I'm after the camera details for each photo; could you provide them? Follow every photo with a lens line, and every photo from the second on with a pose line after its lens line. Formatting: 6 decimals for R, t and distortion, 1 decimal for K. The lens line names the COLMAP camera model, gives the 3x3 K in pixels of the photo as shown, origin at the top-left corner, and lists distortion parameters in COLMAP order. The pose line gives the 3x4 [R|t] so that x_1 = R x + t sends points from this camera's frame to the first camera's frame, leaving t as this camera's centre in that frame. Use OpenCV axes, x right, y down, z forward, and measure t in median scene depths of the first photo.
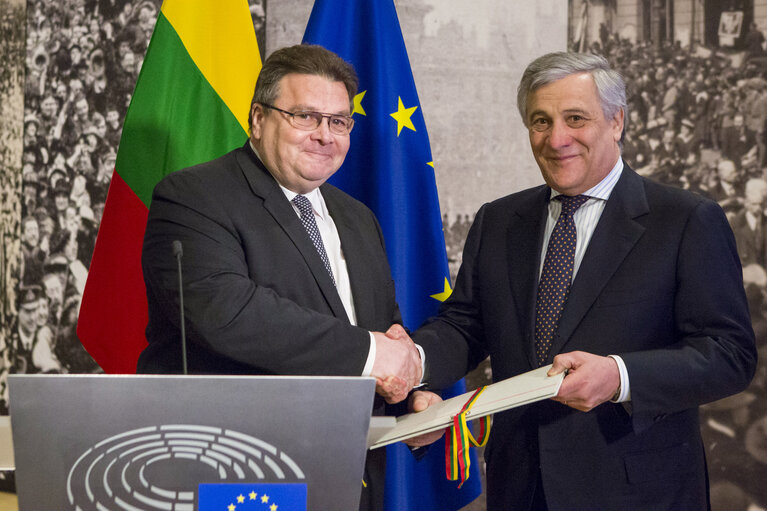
lens RADIAL K [[1625.5, 0, 289.9], [0, 1625.5, 160.5], [0, 0, 1]] dist [0.061696, 0.000000]
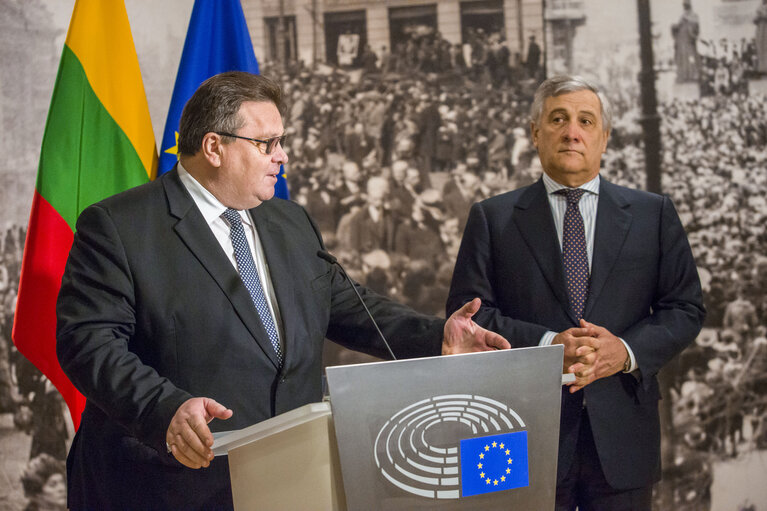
lens RADIAL K [[1592.3, 0, 380.1], [0, 1592.3, 257.3], [0, 0, 1]] dist [-0.297260, 0.000000]
pose [[0.886311, -0.062612, 0.458839, -0.211095], [0.035178, 0.997058, 0.068105, -0.008335], [-0.461753, -0.044221, 0.885906, -0.012948]]
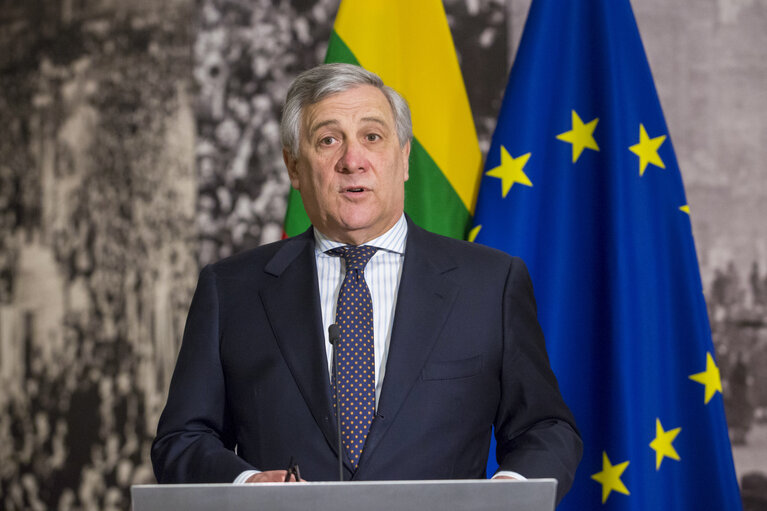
lens RADIAL K [[2332.7, 0, 387.6], [0, 2332.7, 254.7], [0, 0, 1]] dist [-0.011563, 0.000000]
pose [[0.995236, -0.032414, -0.091951, 0.026595], [0.035257, 0.998944, 0.029463, -0.008013], [0.090899, -0.032564, 0.995328, -0.075482]]
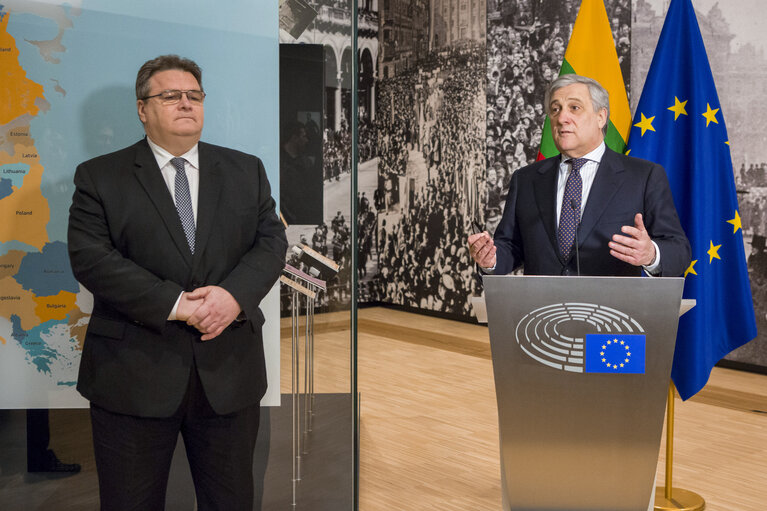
lens RADIAL K [[996.0, 0, 429.8], [0, 996.0, 226.3], [0, 0, 1]] dist [-0.032461, 0.000000]
pose [[0.975920, -0.004197, -0.218089, 0.005807], [0.026894, 0.994502, 0.101206, -0.013781], [0.216465, -0.104634, 0.970667, -0.040081]]
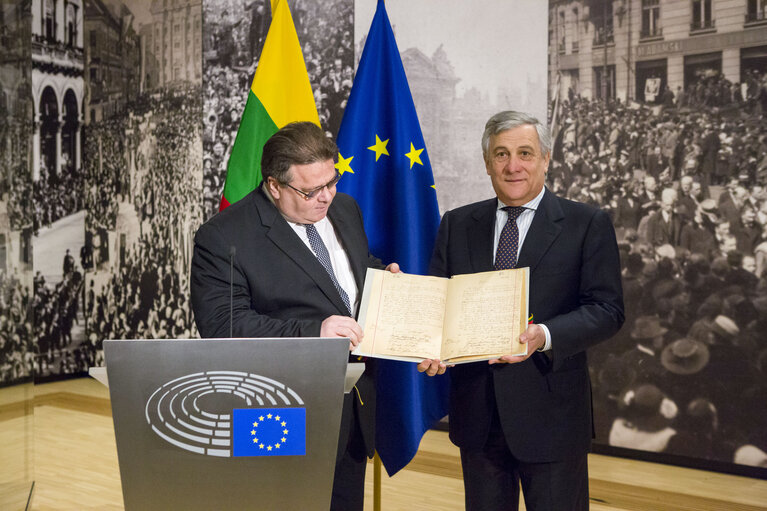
lens RADIAL K [[1038.3, 0, 377.9], [0, 1038.3, 254.8], [0, 0, 1]] dist [0.012745, 0.000000]
pose [[0.999455, -0.018286, -0.027484, 0.034474], [0.020289, 0.997018, 0.074460, -0.004371], [0.026040, -0.074977, 0.996845, 0.016923]]
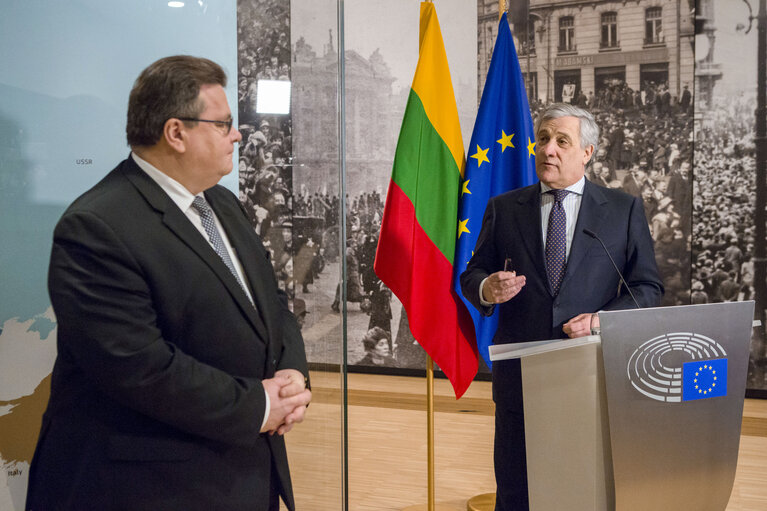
lens RADIAL K [[881.1, 0, 386.0], [0, 881.1, 255.6], [0, 0, 1]] dist [-0.025948, 0.000000]
pose [[0.958528, -0.046815, 0.281125, -0.210299], [0.013915, 0.992928, 0.117903, -0.014652], [-0.284657, -0.109102, 0.952401, 0.050548]]
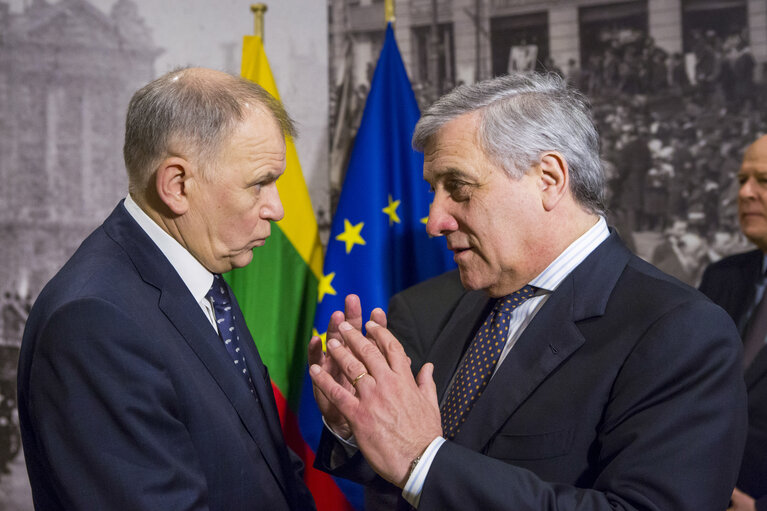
lens RADIAL K [[998.1, 0, 384.4], [0, 998.1, 258.4], [0, 0, 1]] dist [-0.002169, 0.000000]
pose [[0.945072, -0.029151, 0.325561, 0.022930], [0.023467, 0.999496, 0.021373, 0.007380], [-0.326020, -0.012559, 0.945279, 0.468113]]
